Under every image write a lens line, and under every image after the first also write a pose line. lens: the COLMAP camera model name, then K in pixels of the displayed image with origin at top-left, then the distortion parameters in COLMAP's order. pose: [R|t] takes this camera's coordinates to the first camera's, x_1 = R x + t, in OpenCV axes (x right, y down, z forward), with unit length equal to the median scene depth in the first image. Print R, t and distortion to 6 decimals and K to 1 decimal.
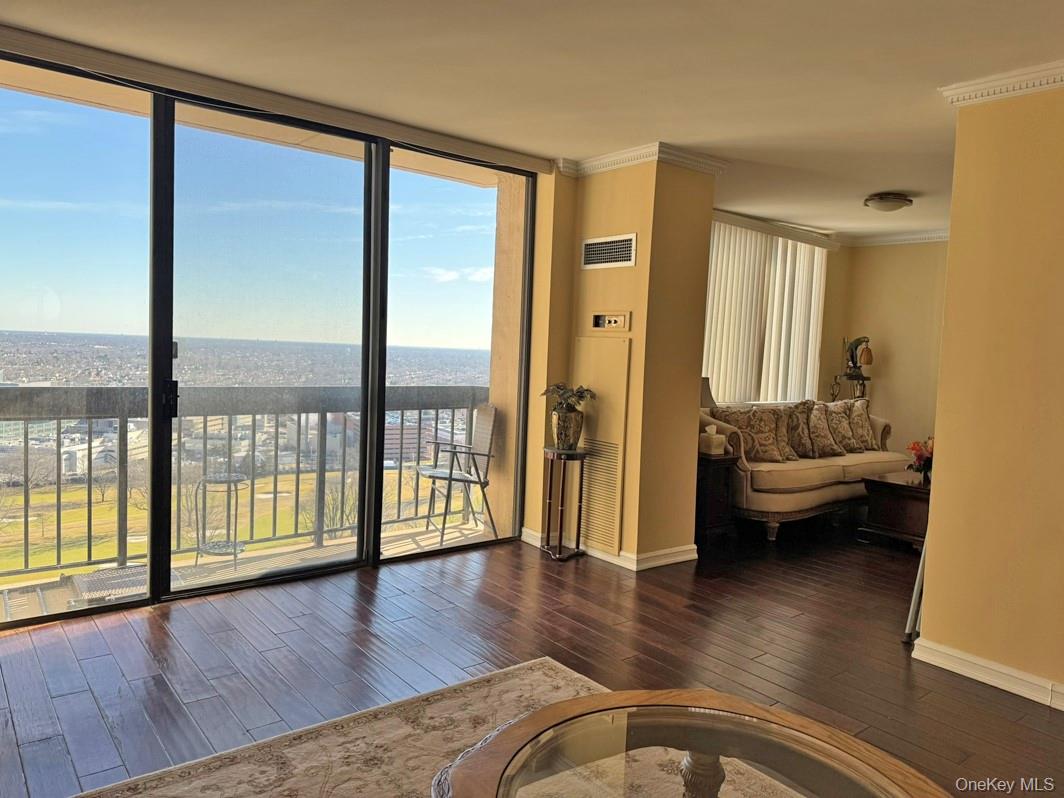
lens RADIAL K [[754.5, 0, 522.2], [0, 754.5, 381.5], [0, 0, 1]] dist [0.001621, -0.003573]
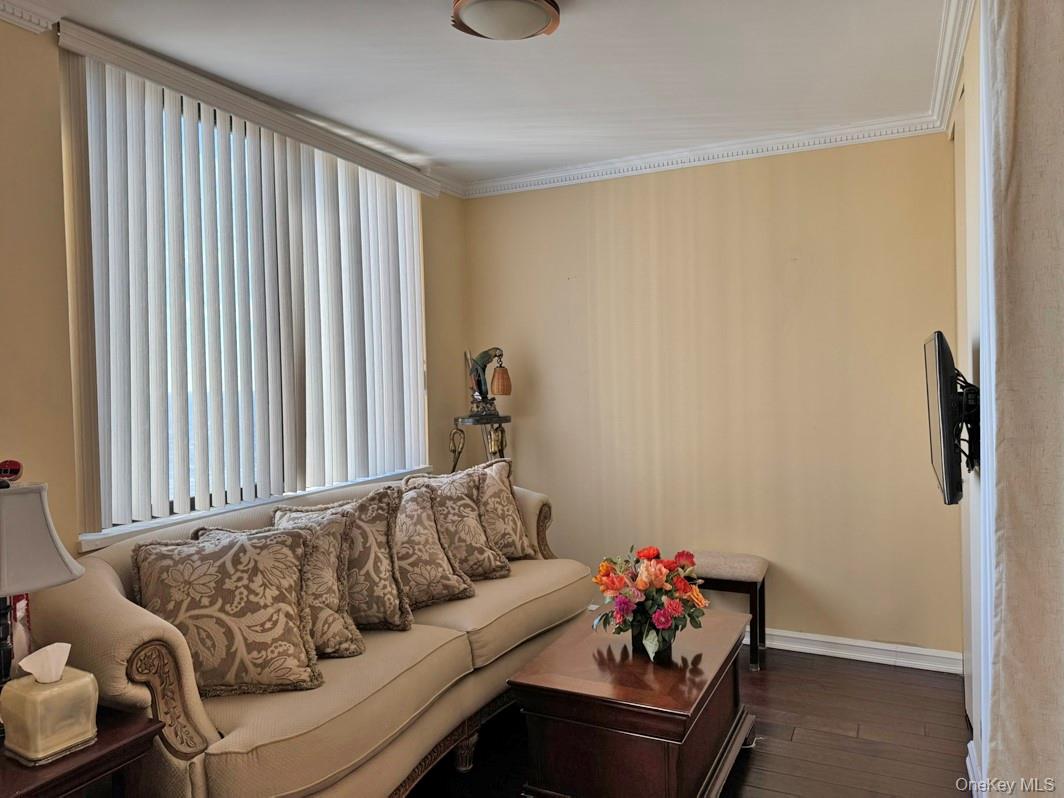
lens RADIAL K [[754.5, 0, 522.2], [0, 754.5, 381.5], [0, 0, 1]] dist [0.001621, -0.003573]
pose [[0.899883, -0.064793, 0.431292, 0.266813], [0.082072, 0.996393, -0.021554, -0.023316], [-0.428340, 0.054793, 0.901955, 0.568489]]
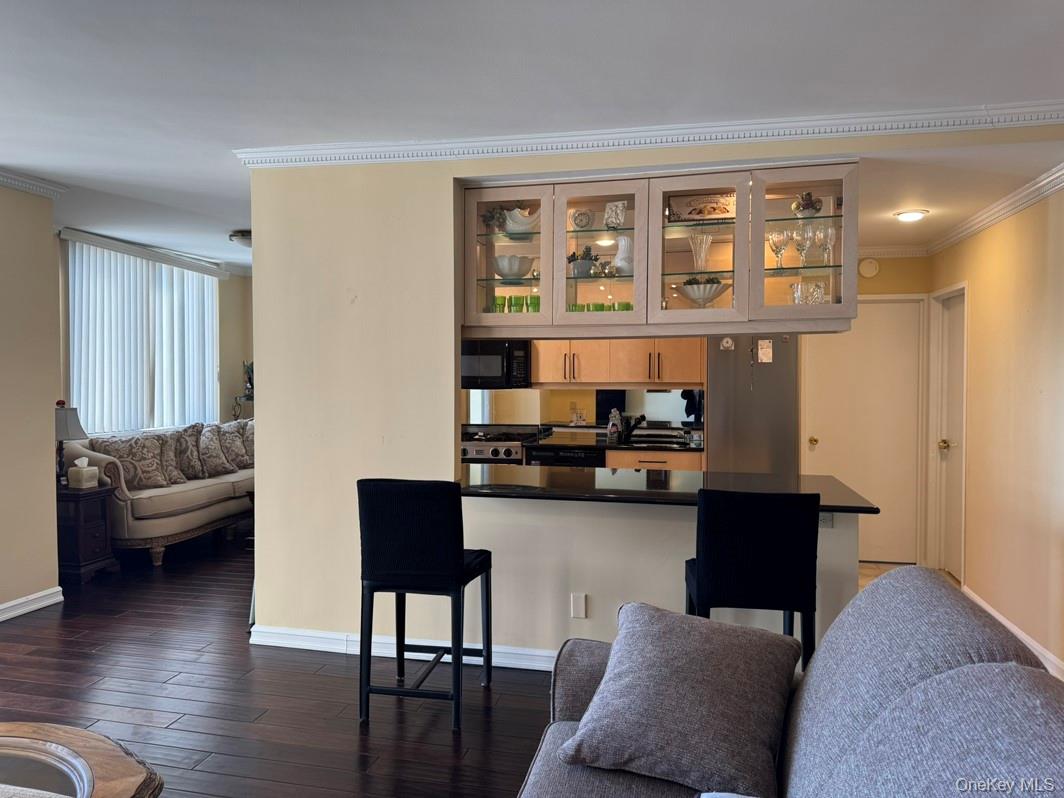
lens RADIAL K [[754.5, 0, 522.2], [0, 754.5, 381.5], [0, 0, 1]] dist [0.001621, -0.003573]
pose [[0.772602, -0.045786, 0.633238, 0.071965], [0.063381, 0.997976, -0.005172, 0.001421], [-0.631719, 0.044131, 0.773940, -0.086714]]
